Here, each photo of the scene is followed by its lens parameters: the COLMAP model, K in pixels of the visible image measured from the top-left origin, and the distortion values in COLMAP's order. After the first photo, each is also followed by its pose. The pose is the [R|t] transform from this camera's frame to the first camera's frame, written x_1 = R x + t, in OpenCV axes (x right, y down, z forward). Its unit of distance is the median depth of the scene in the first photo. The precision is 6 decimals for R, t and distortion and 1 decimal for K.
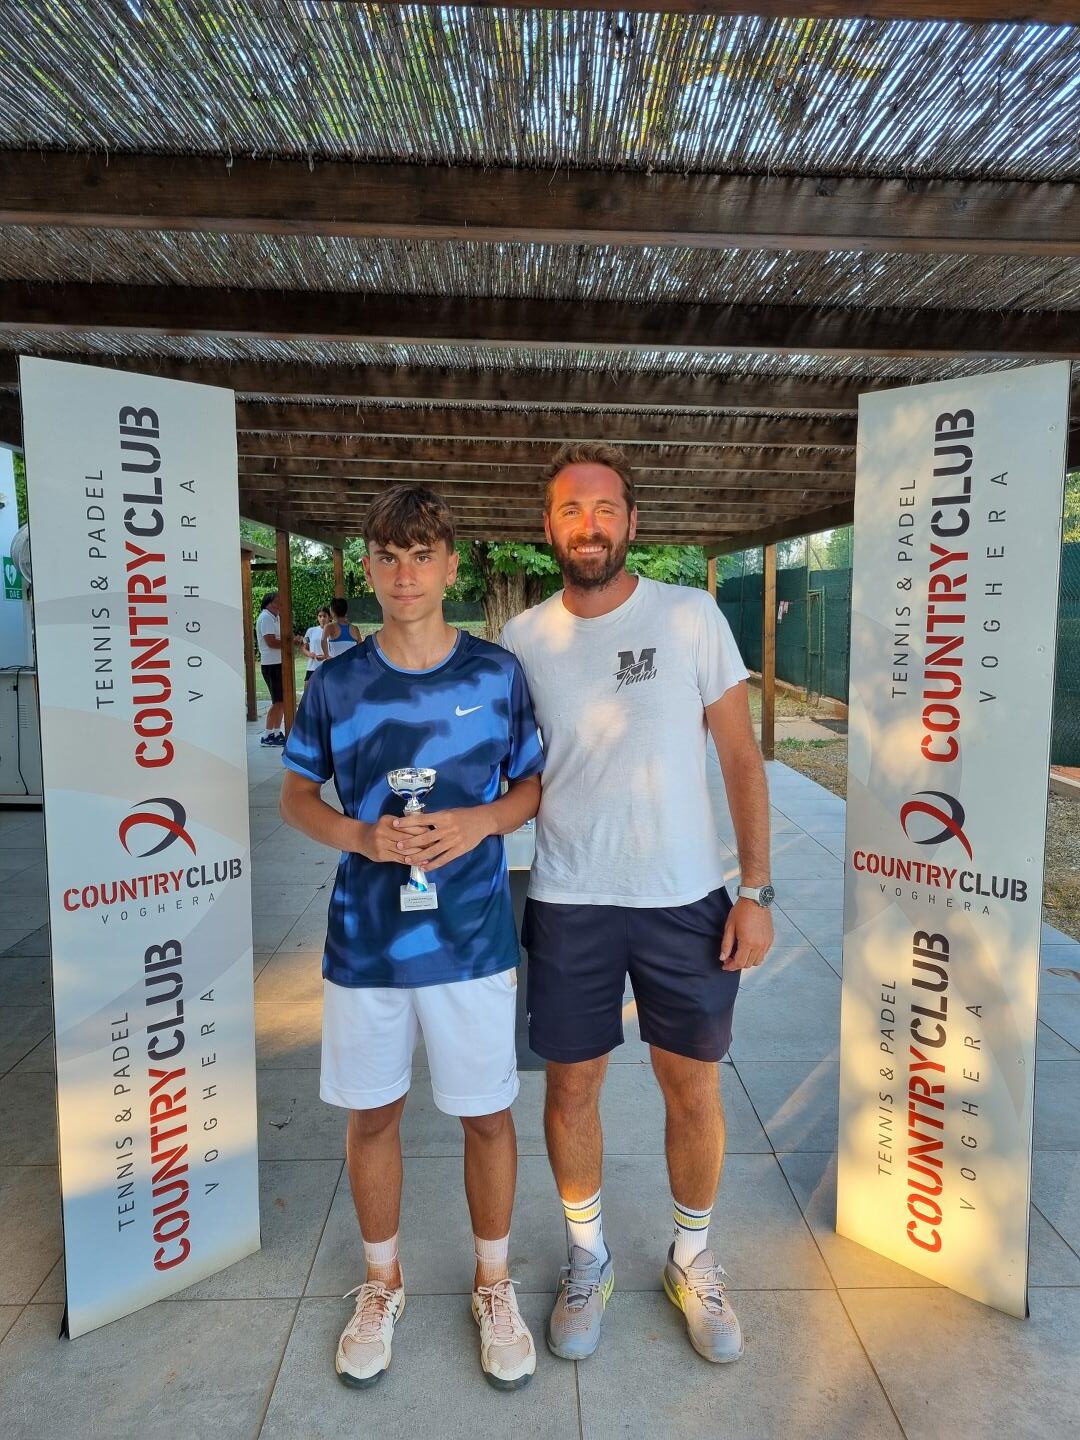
lens RADIAL K [[1135.5, 0, 549.7], [0, 1135.5, 730.6], [0, 0, 1]] dist [0.054010, -0.040337]
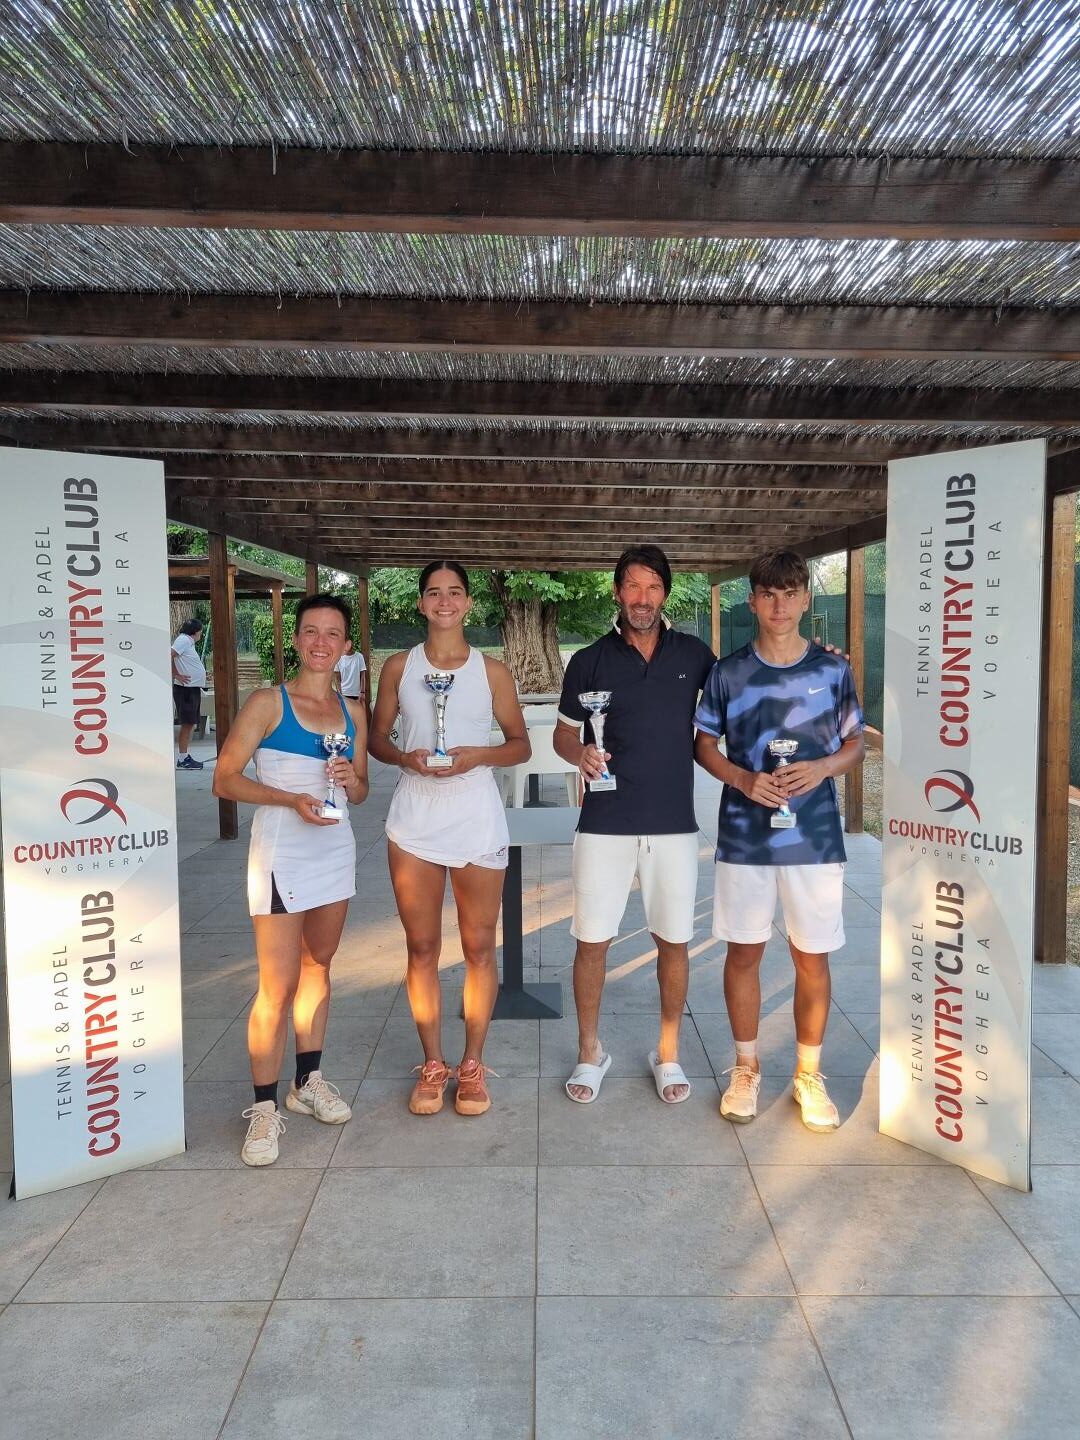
lens RADIAL K [[1108.1, 0, 544.6], [0, 1108.1, 704.6], [0, 0, 1]] dist [0.048048, -0.007043]
pose [[0.999752, -0.003447, -0.021983, 0.055656], [0.002497, 0.999068, -0.043097, 0.033054], [0.022111, 0.043031, 0.998829, -0.260244]]
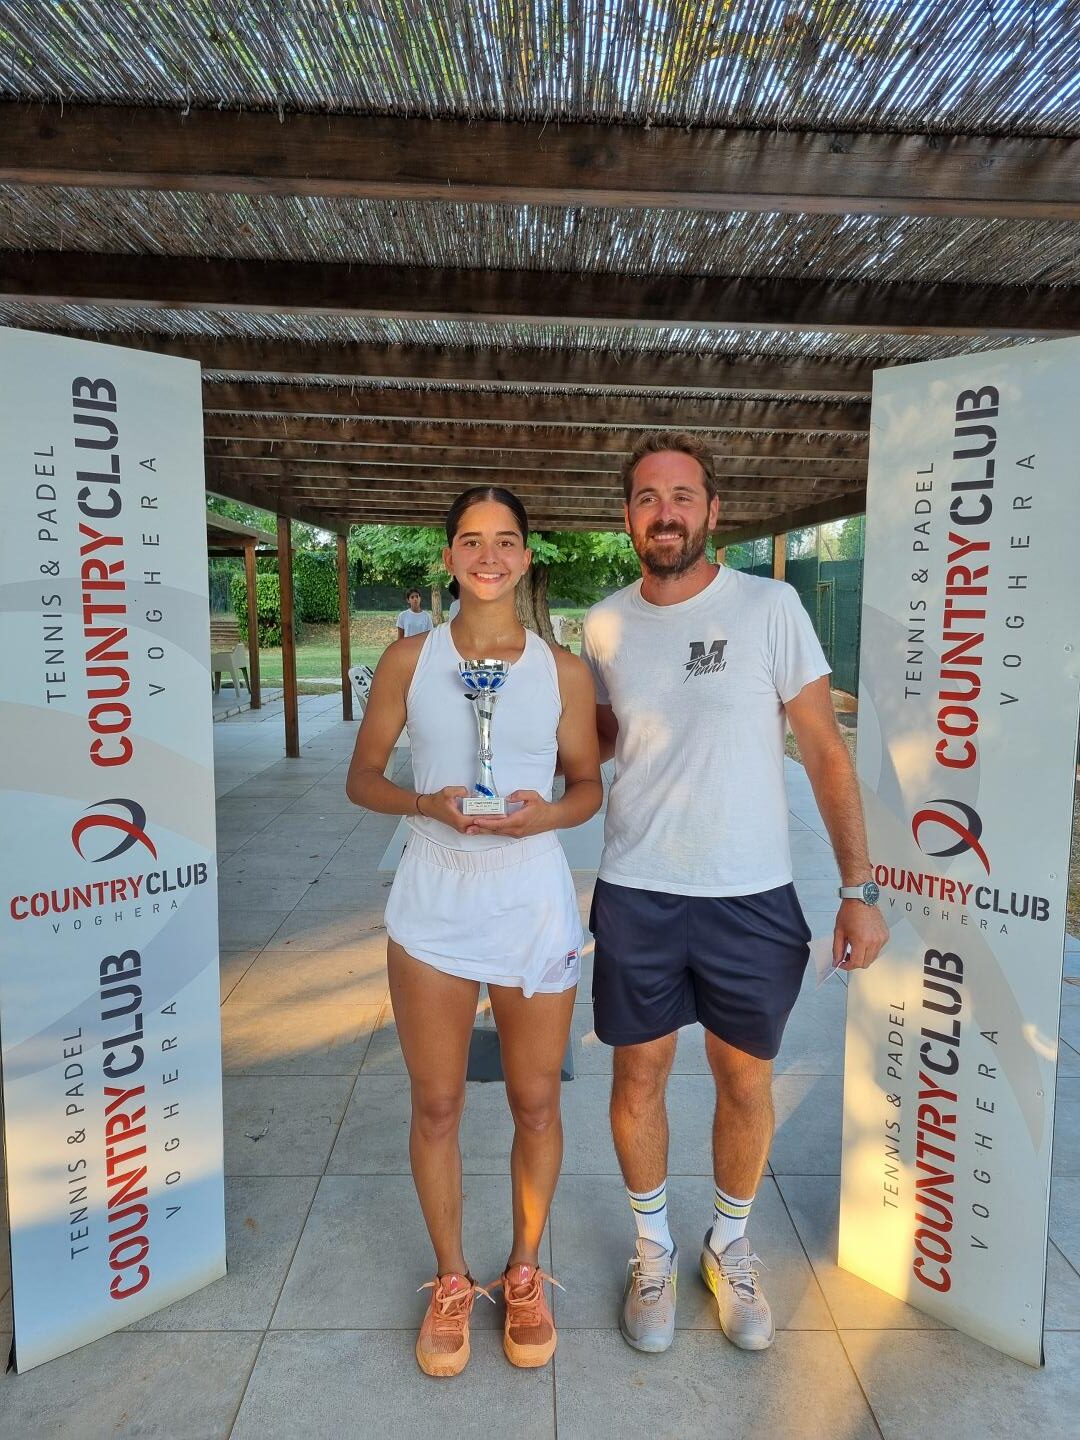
lens RADIAL K [[1139.6, 0, 540.8], [0, 1139.6, 733.1], [0, 0, 1]] dist [0.057548, -0.044727]
pose [[0.999862, 0.009701, -0.013482, 0.016684], [-0.009548, 0.999890, 0.011380, -0.008375], [0.013591, -0.011250, 0.999844, 0.063164]]
